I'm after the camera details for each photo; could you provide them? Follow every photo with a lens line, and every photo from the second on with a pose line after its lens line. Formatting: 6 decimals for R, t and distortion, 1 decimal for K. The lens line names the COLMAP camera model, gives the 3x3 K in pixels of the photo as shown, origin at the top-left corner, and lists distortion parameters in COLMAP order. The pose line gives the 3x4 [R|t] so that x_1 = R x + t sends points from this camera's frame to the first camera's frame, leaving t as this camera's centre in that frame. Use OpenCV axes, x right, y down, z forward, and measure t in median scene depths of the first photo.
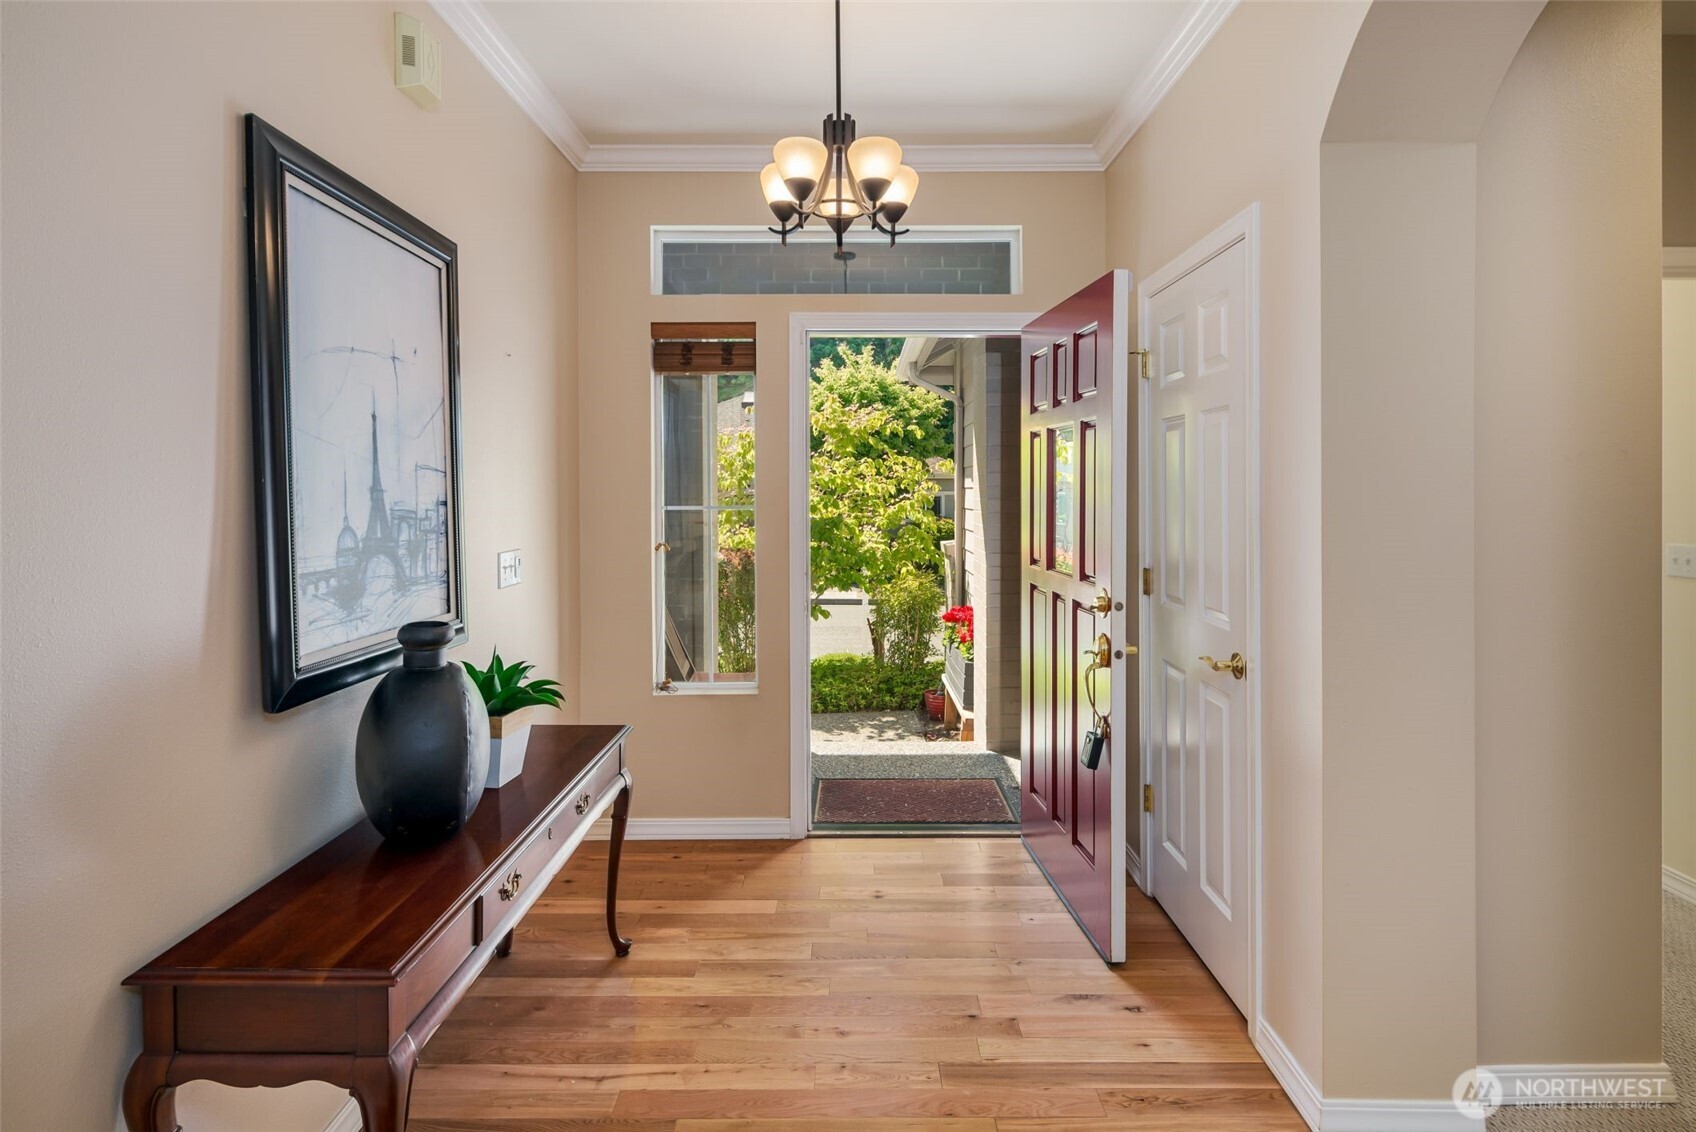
lens RADIAL K [[845.9, 0, 844.2], [0, 845.9, 500.8], [0, 0, 1]] dist [-0.003552, -0.001119]
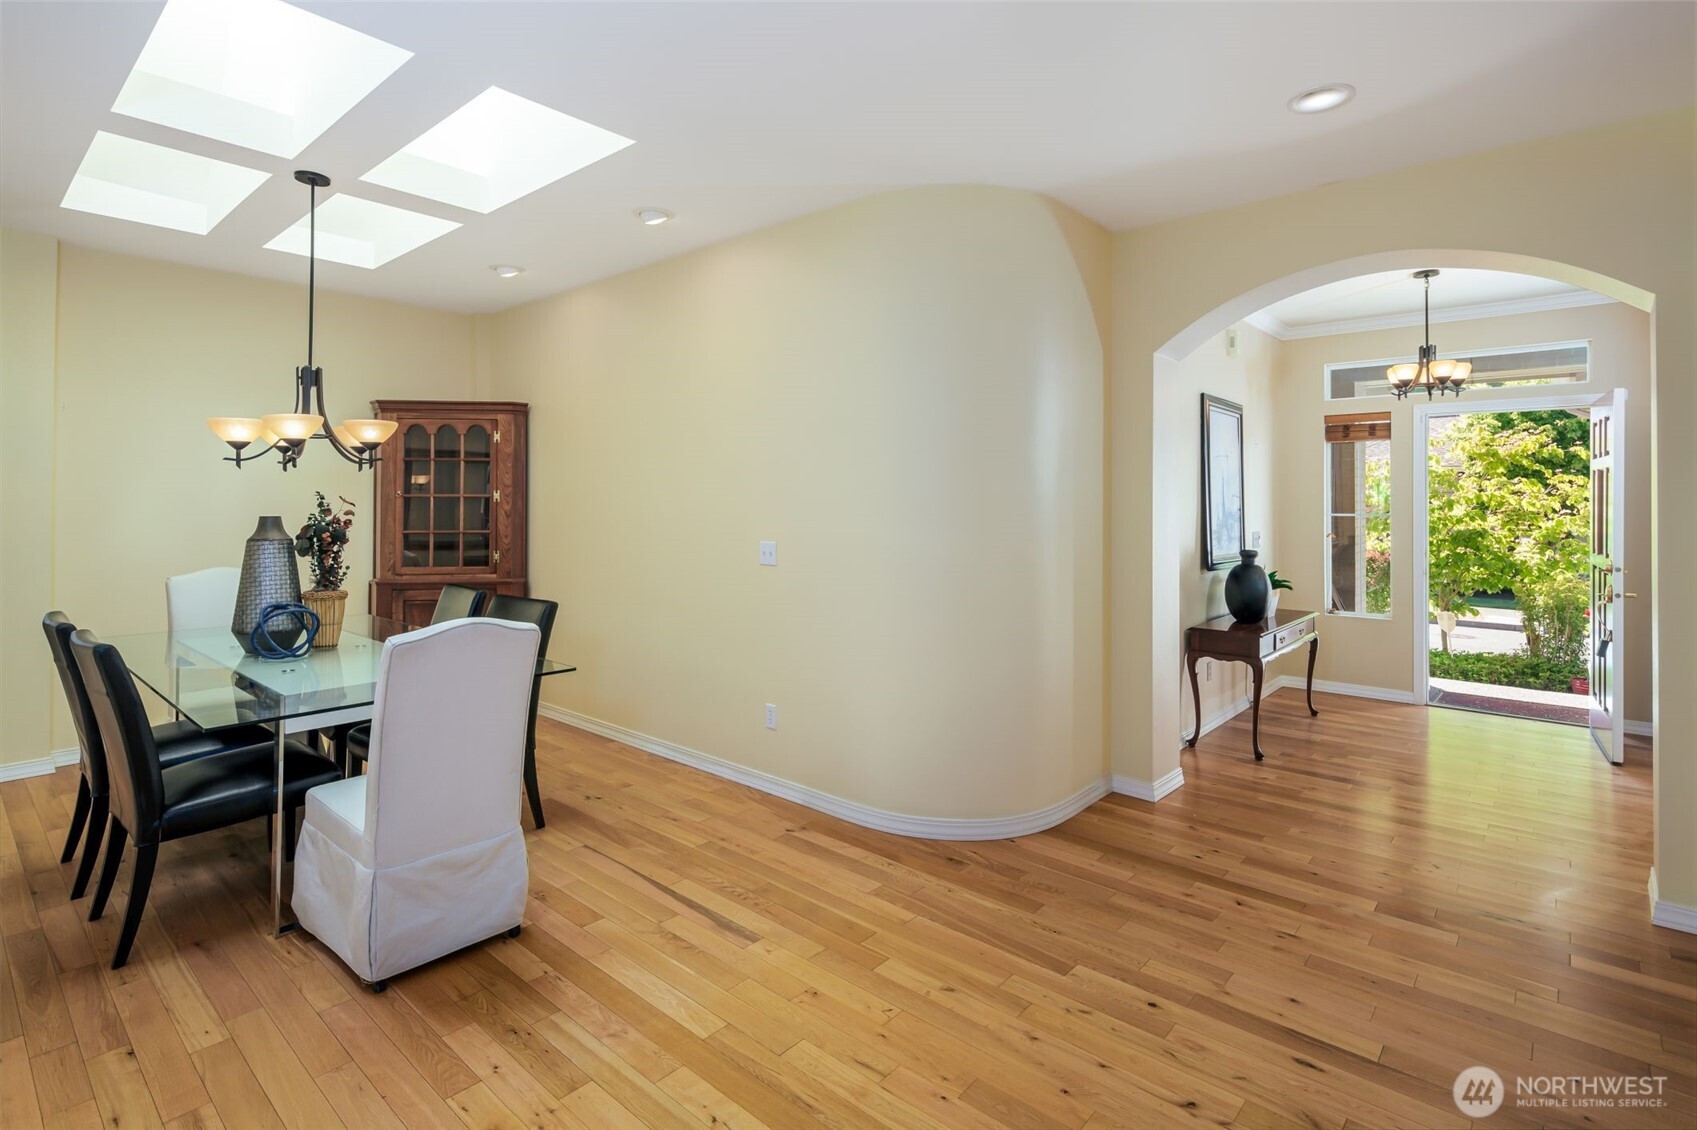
lens RADIAL K [[821.6, 0, 839.2], [0, 821.6, 493.1], [0, 0, 1]] dist [0.000430, -0.001204]
pose [[0.752292, 0.000241, -0.658830, 0.107078], [-0.016215, 0.999704, -0.018150, 0.007866], [0.658631, 0.024337, 0.752073, -0.708090]]
